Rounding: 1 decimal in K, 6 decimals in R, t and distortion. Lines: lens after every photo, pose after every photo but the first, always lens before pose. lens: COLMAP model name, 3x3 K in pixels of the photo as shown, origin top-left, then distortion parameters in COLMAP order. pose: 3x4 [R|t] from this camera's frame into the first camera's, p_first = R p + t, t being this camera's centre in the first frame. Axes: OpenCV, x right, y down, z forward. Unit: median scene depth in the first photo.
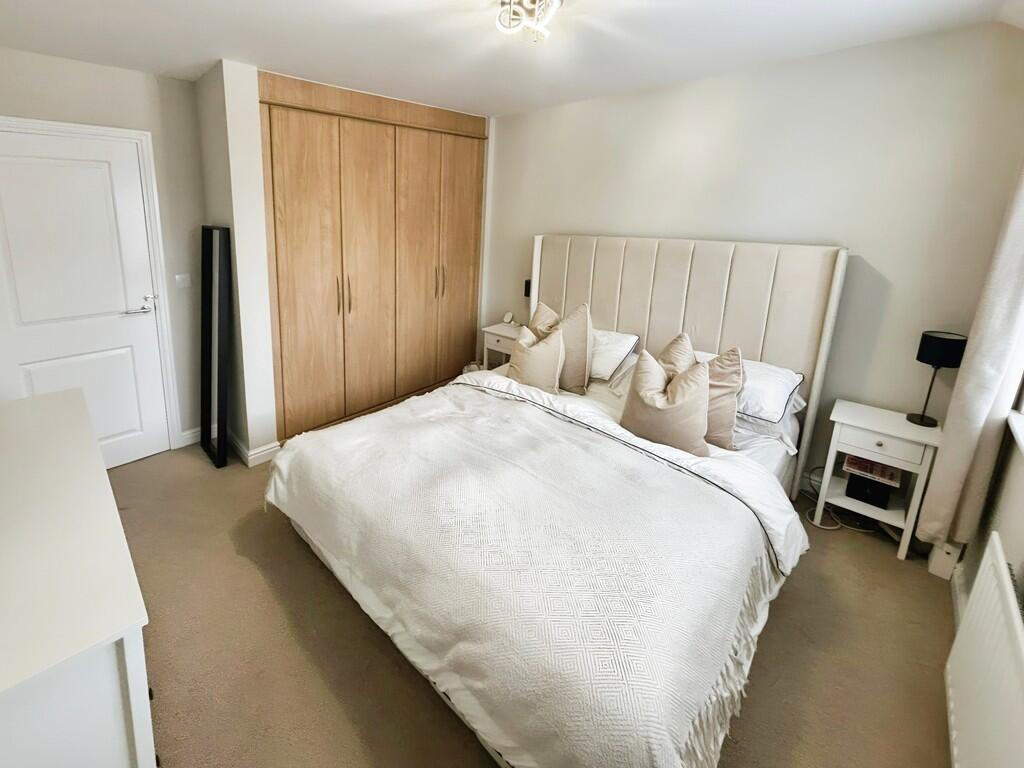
lens RADIAL K [[415.7, 0, 507.9], [0, 415.7, 383.1], [0, 0, 1]] dist [0.000159, -0.000187]
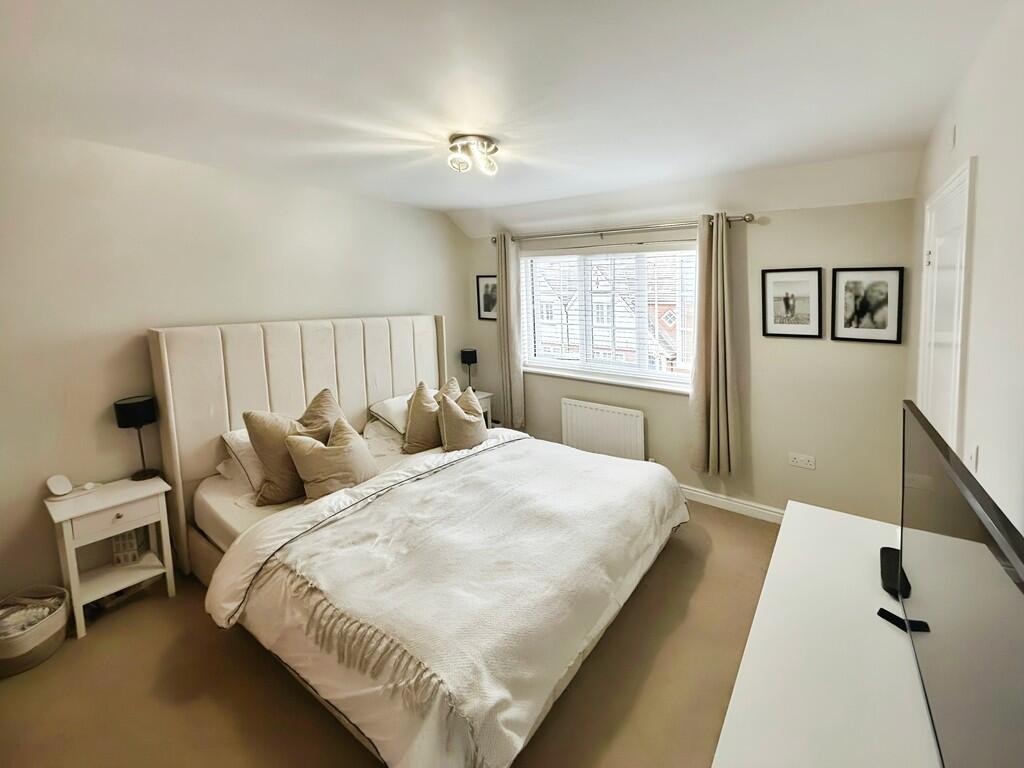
lens RADIAL K [[414.1, 0, 512.0], [0, 414.1, 384.0], [0, 0, 1]] dist [-0.054595, -0.000054]
pose [[-0.101885, -0.217161, 0.970804, -0.811448], [0.373008, 0.896344, 0.239651, -0.280708], [-0.922217, 0.386535, -0.010321, 0.639071]]
